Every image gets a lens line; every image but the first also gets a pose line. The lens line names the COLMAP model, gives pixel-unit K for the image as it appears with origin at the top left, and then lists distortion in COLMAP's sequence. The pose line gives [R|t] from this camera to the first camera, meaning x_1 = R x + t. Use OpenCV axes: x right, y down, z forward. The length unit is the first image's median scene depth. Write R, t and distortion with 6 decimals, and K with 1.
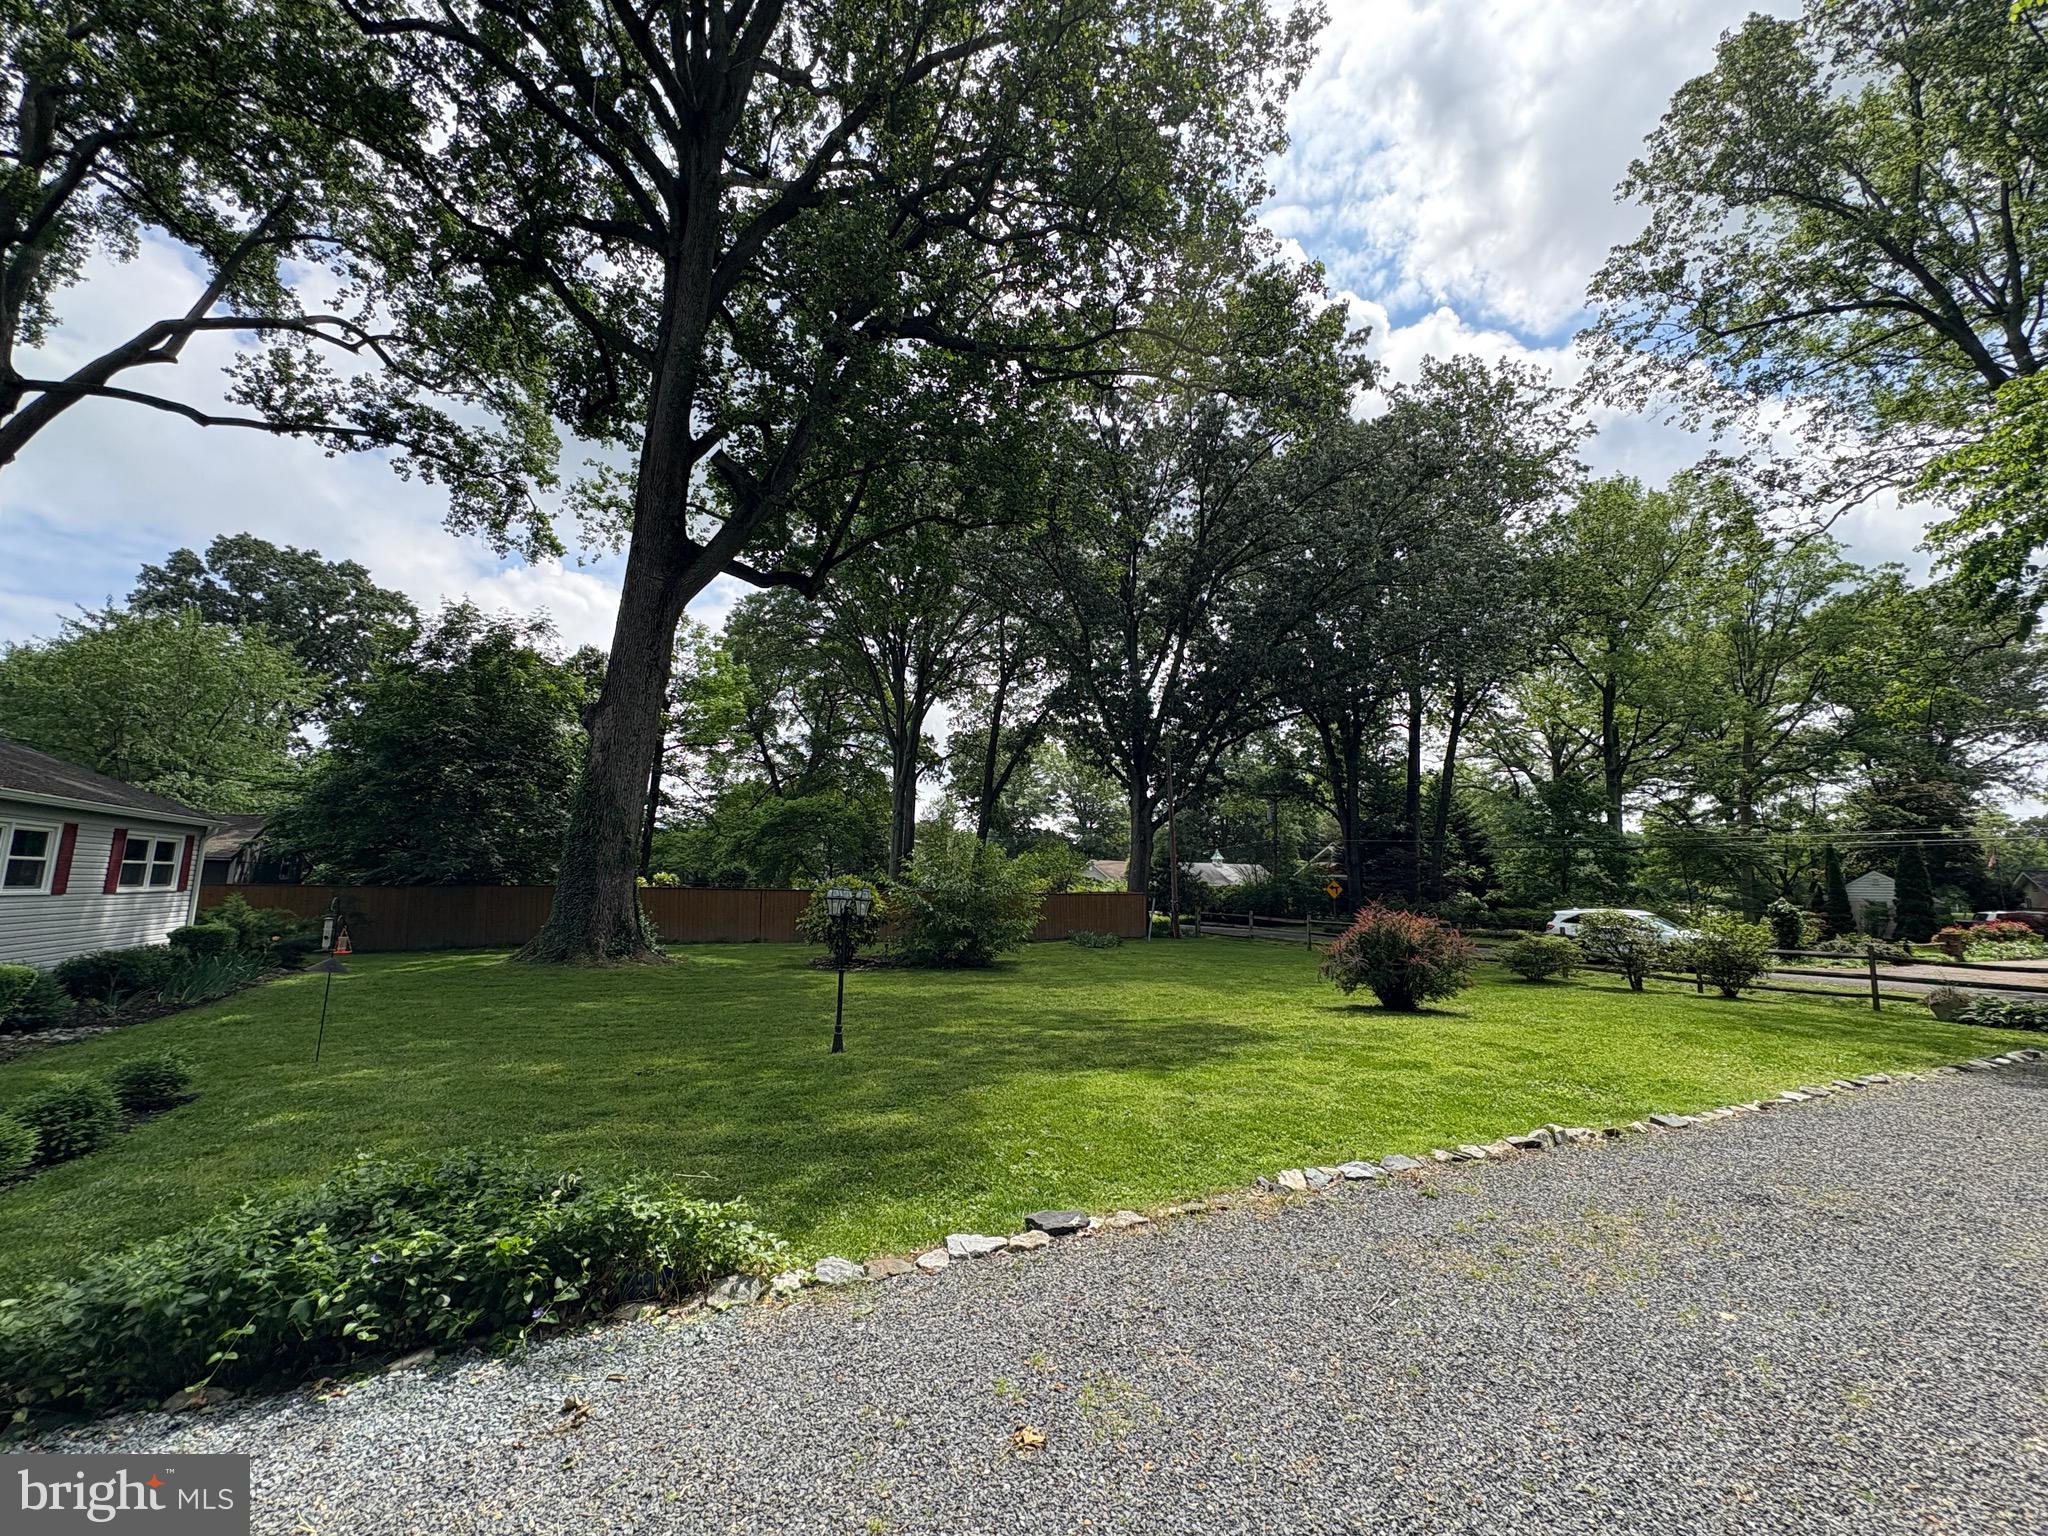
lens RADIAL K [[811.4, 0, 1016.7], [0, 811.4, 769.1], [0, 0, 1]] dist [0.000634, 0.000469]
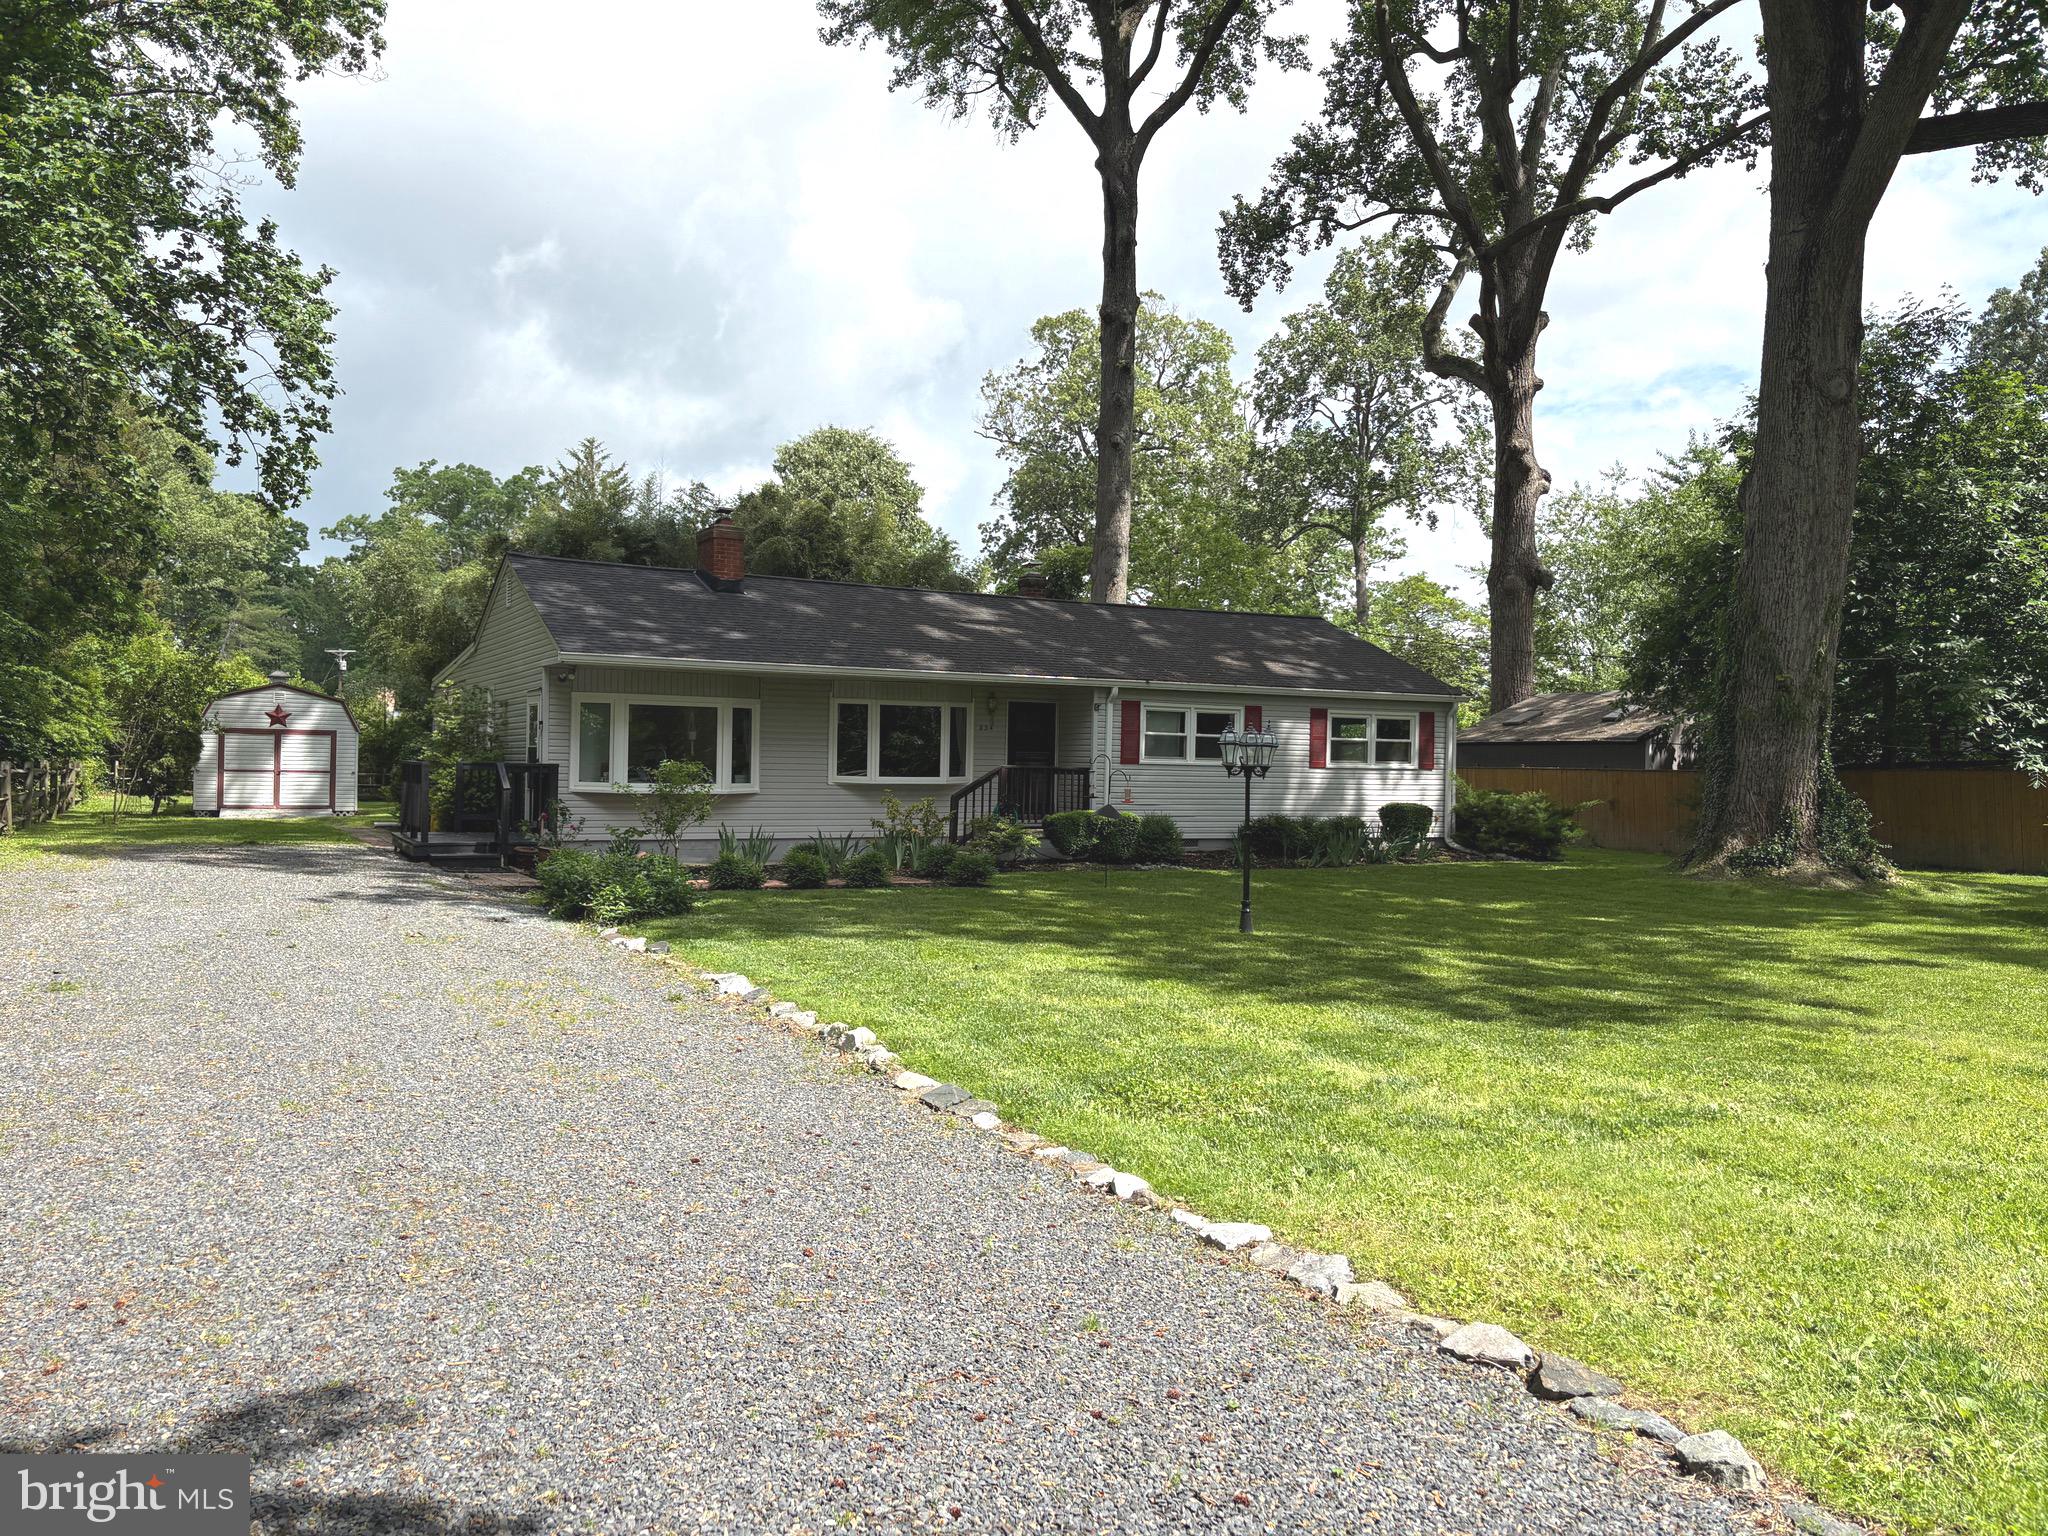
lens RADIAL K [[1540.5, 0, 1004.7], [0, 1540.5, 757.3], [0, 0, 1]] dist [0.061425, -0.068434]
pose [[0.033261, -0.017814, -0.999288, 0.493760], [0.125227, 0.992036, -0.013517, 0.059780], [0.991570, -0.124689, 0.035227, 0.265819]]
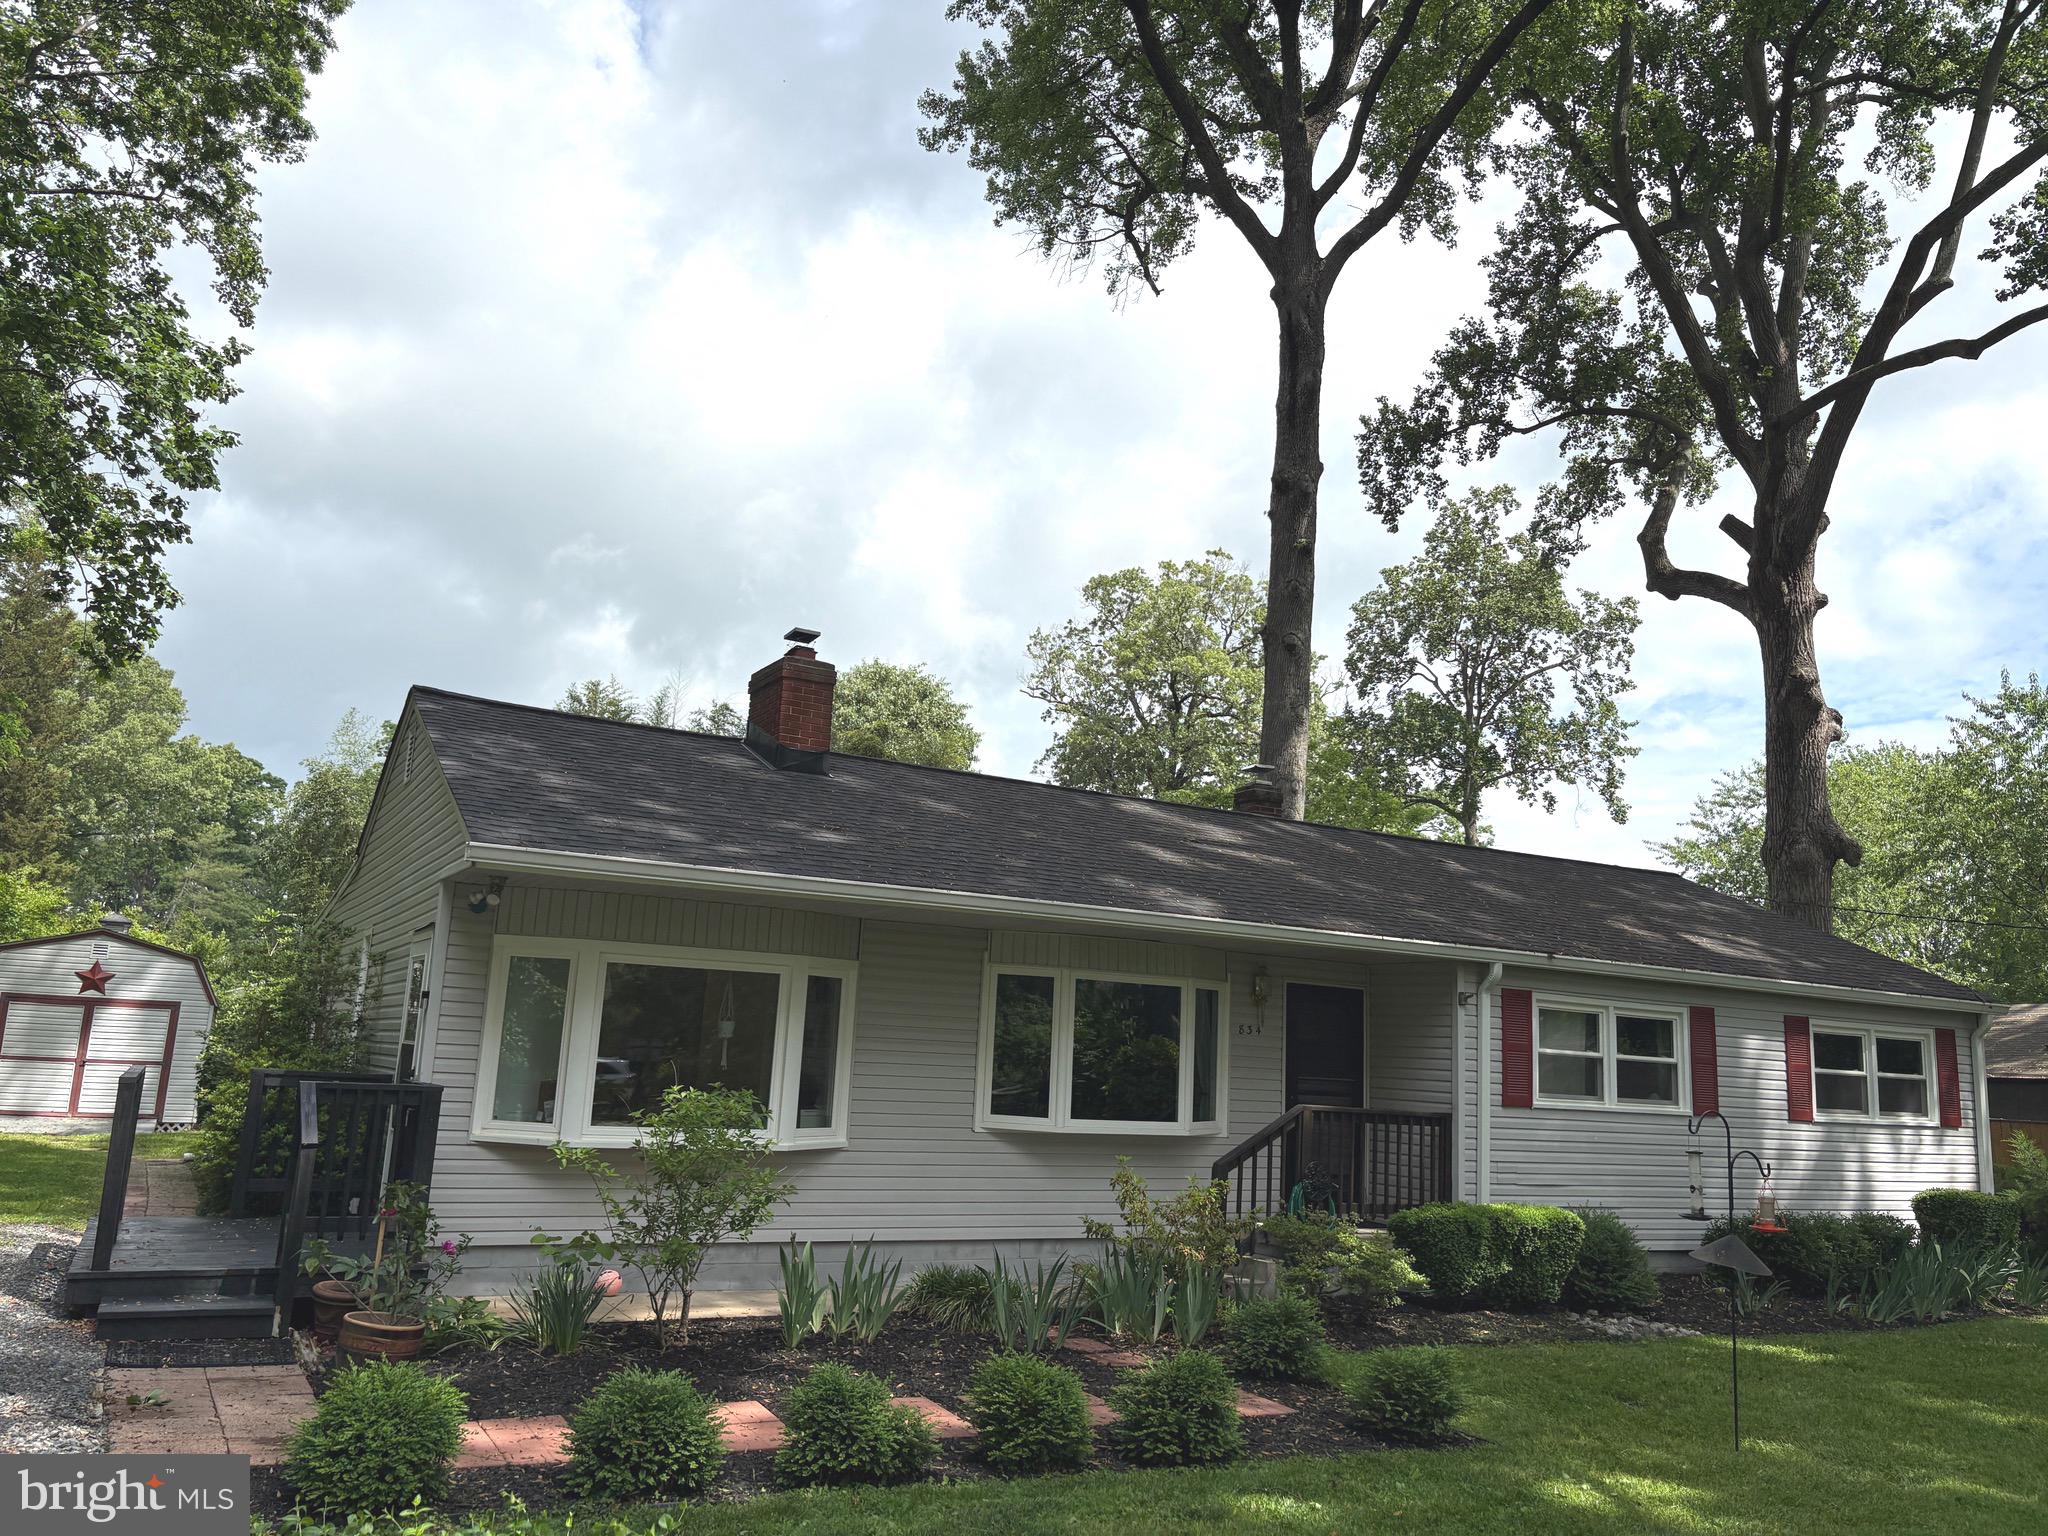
lens RADIAL K [[1546.6, 0, 1004.9], [0, 1546.6, 764.2], [0, 0, 1]] dist [0.030464, -0.007301]
pose [[0.040422, -0.200435, -0.978873, 0.046927], [0.093260, 0.976154, -0.196027, 0.032937], [0.994821, -0.083366, 0.058151, 0.178740]]
